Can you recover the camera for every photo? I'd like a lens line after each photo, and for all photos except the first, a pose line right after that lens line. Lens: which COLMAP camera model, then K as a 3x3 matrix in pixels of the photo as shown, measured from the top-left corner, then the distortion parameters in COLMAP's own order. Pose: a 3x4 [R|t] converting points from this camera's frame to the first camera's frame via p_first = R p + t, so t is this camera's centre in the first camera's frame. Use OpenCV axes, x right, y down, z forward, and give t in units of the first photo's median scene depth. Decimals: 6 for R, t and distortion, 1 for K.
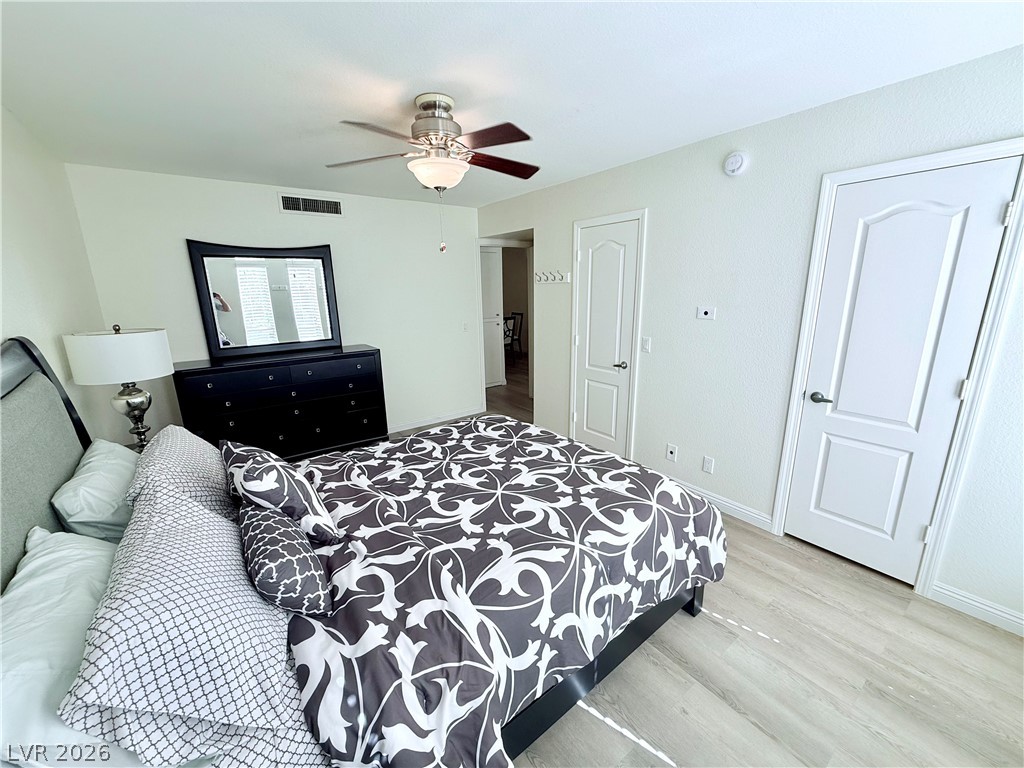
lens RADIAL K [[407.7, 0, 512.5], [0, 407.7, 387.1], [0, 0, 1]] dist [0.001776, 0.000144]
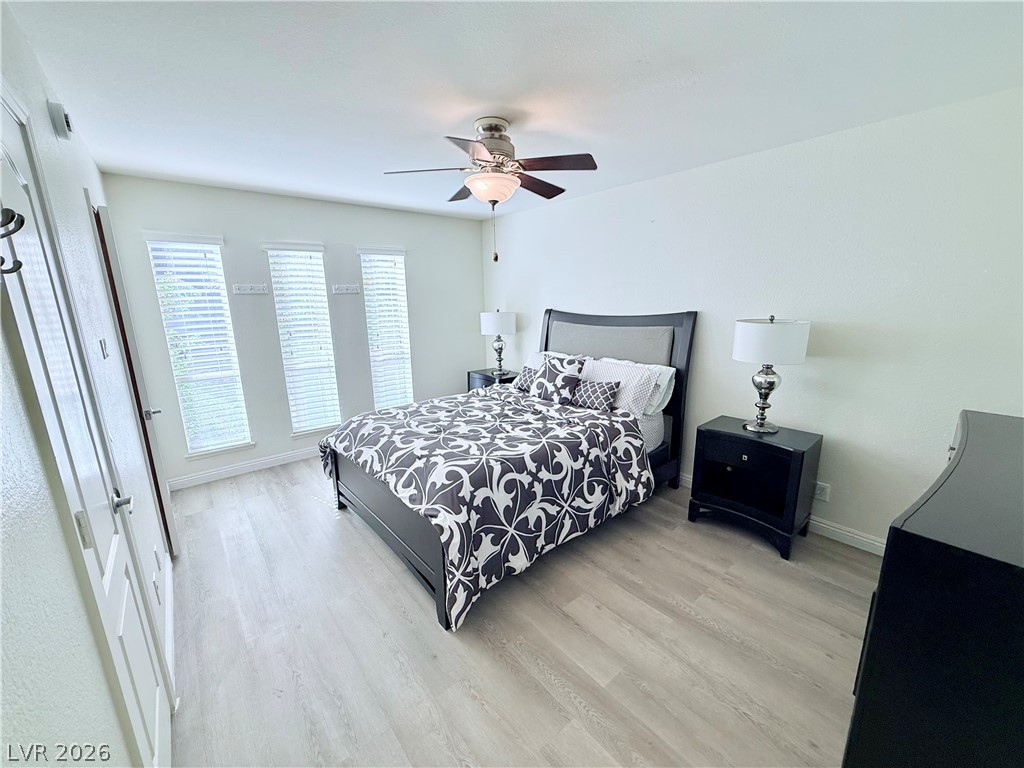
lens RADIAL K [[407.7, 0, 512.5], [0, 407.7, 387.1], [0, 0, 1]] dist [0.001776, 0.000144]
pose [[-0.998305, 0.042811, -0.039424, -0.152875], [0.020671, 0.894076, 0.447439, -0.494978], [0.054403, 0.445865, -0.893445, 2.029640]]
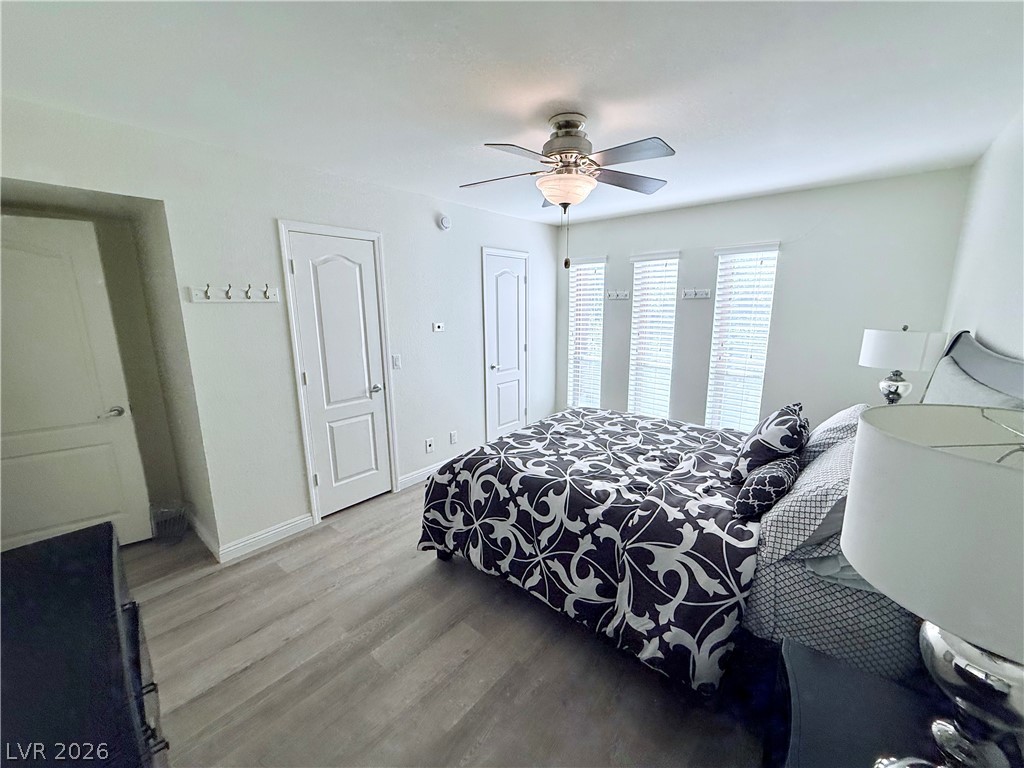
lens RADIAL K [[407.7, 0, 512.5], [0, 407.7, 387.1], [0, 0, 1]] dist [0.001776, 0.000144]
pose [[-0.221287, -0.176213, 0.959156, -1.106295], [0.245959, 0.941659, 0.229744, -0.304876], [-0.943682, 0.286753, -0.165036, 1.315701]]
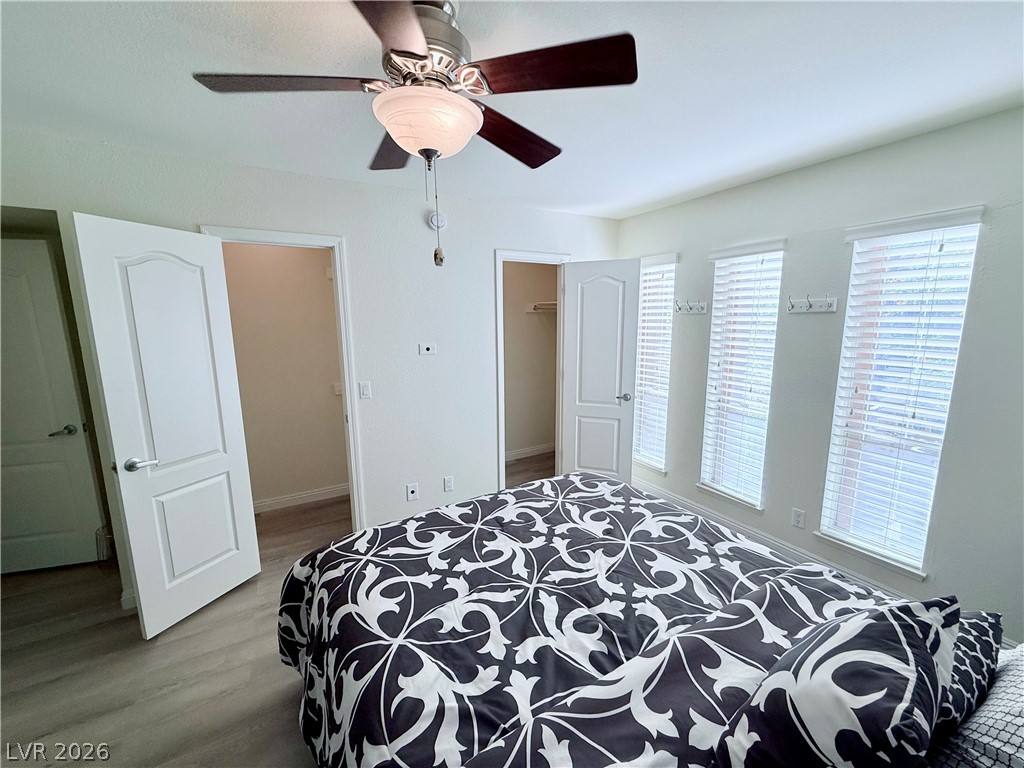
lens RADIAL K [[407.2, 0, 509.8], [0, 407.2, 386.2], [0, 0, 1]] dist [0.001912, -0.000469]
pose [[0.120436, -0.148979, 0.981479, -0.716736], [0.245168, 0.962514, 0.116016, -0.199143], [-0.961971, 0.226655, 0.152446, 0.814550]]
